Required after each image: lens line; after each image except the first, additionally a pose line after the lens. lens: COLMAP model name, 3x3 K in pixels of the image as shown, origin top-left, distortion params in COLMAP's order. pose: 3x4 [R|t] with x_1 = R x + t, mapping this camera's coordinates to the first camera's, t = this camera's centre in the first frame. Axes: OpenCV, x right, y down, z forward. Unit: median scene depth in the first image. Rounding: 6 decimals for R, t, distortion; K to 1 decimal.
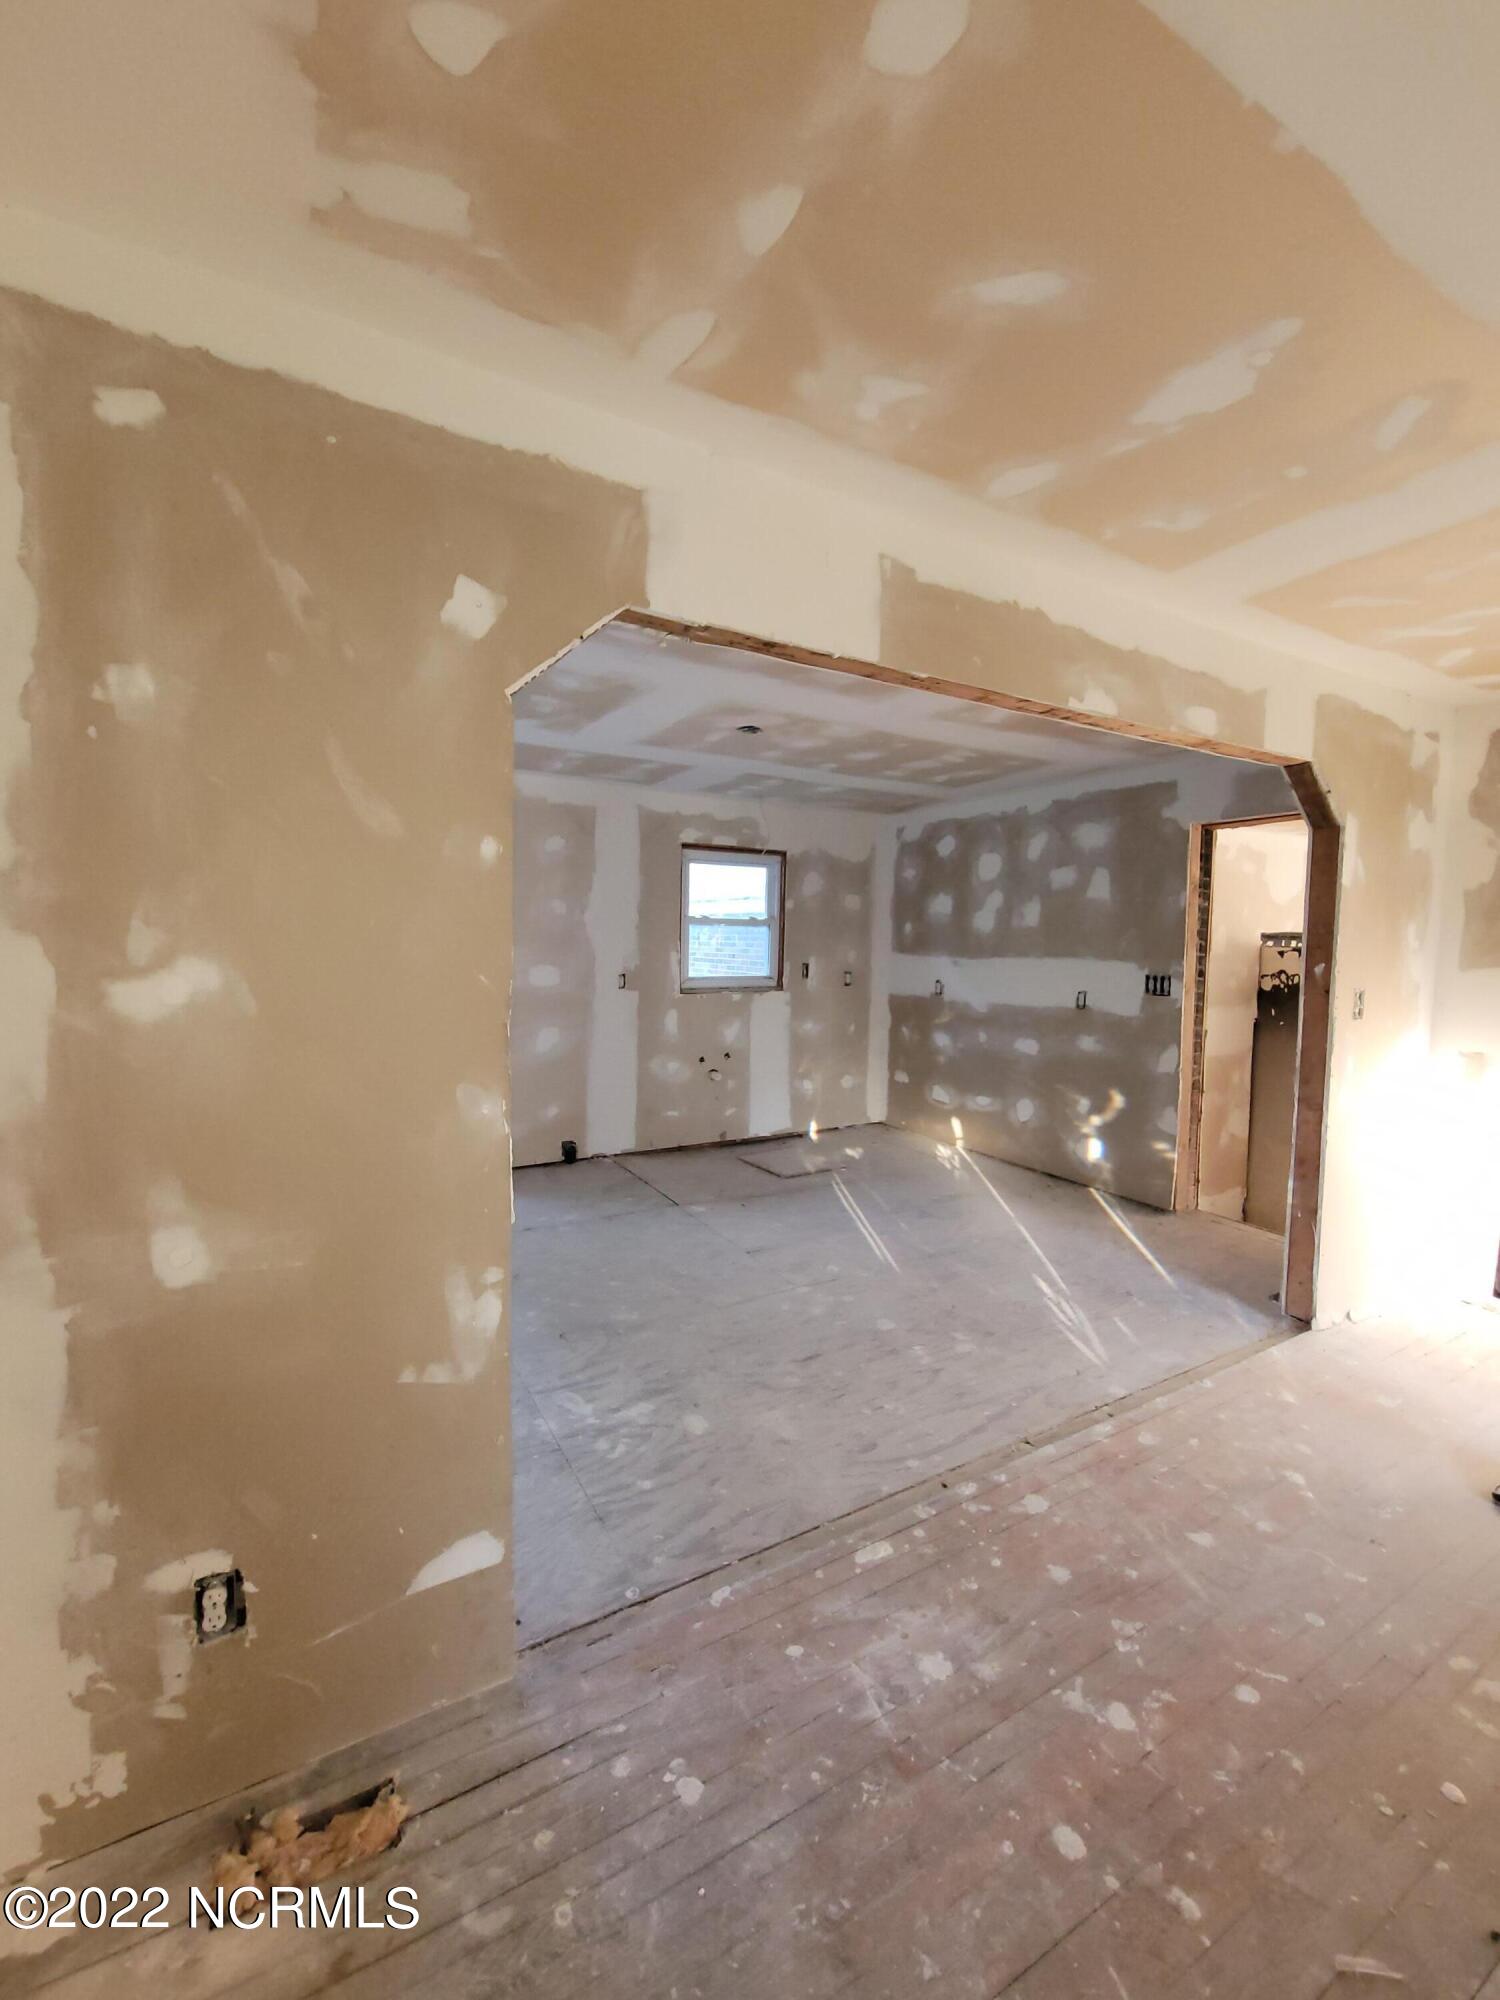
lens RADIAL K [[825.2, 0, 750.0], [0, 825.2, 1000.0], [0, 0, 1]] dist [0.001020, -0.000029]
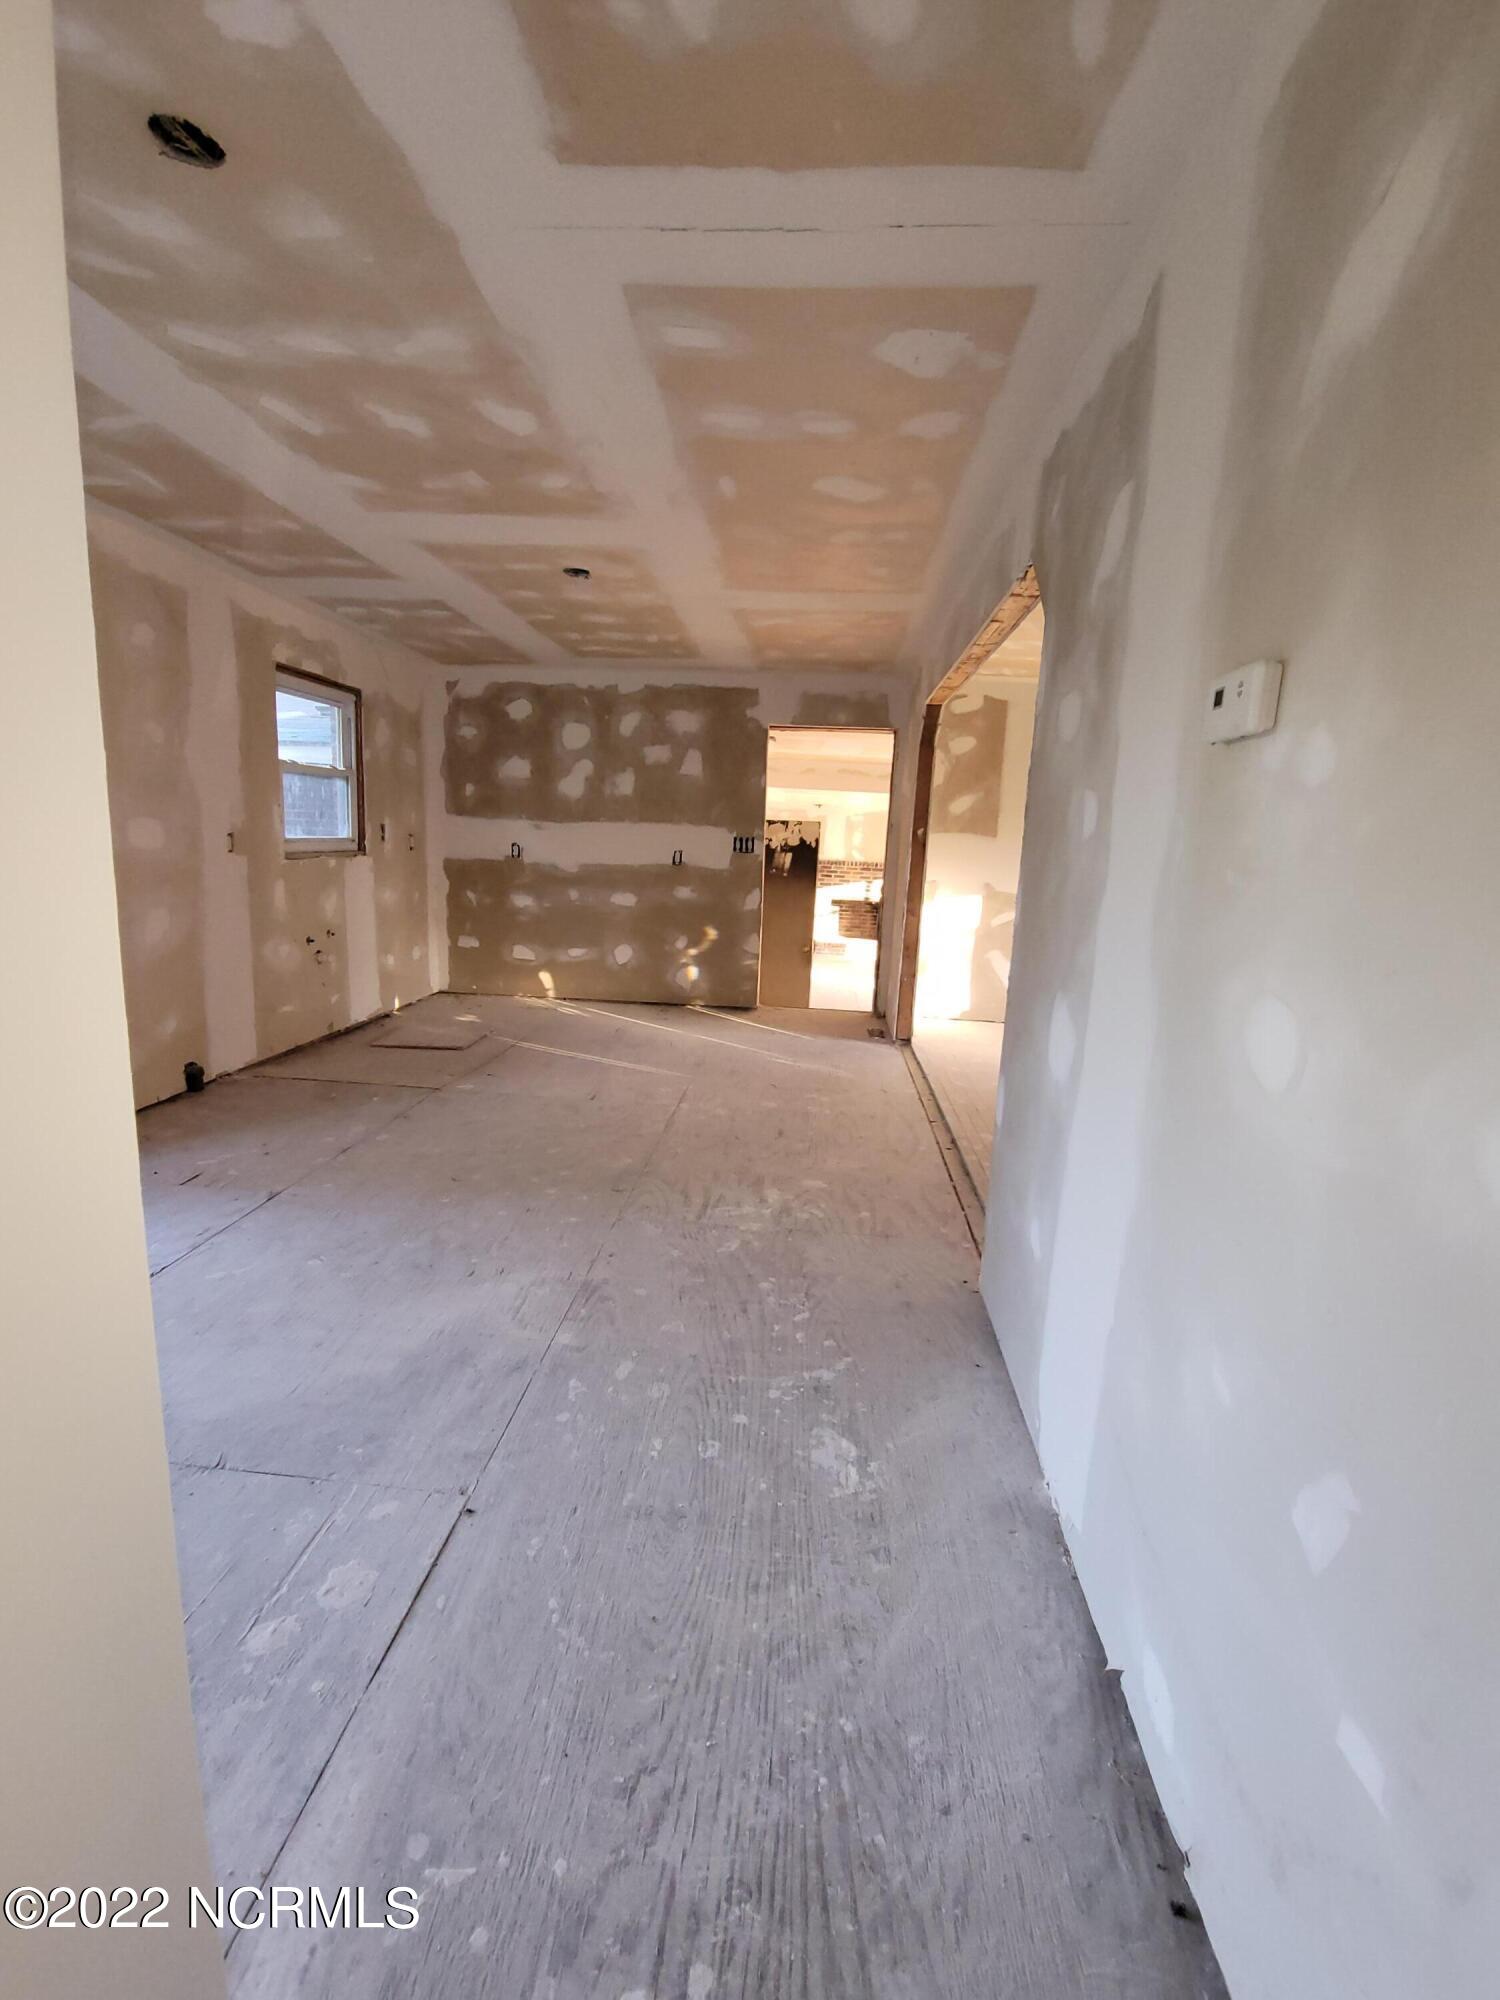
lens RADIAL K [[825.2, 0, 750.0], [0, 825.2, 1000.0], [0, 0, 1]] dist [0.001020, -0.000029]
pose [[0.569232, -0.152037, 0.807997, -0.504312], [0.027979, 0.985766, 0.165776, 0.007181], [-0.821701, -0.071758, 0.565383, 0.169884]]
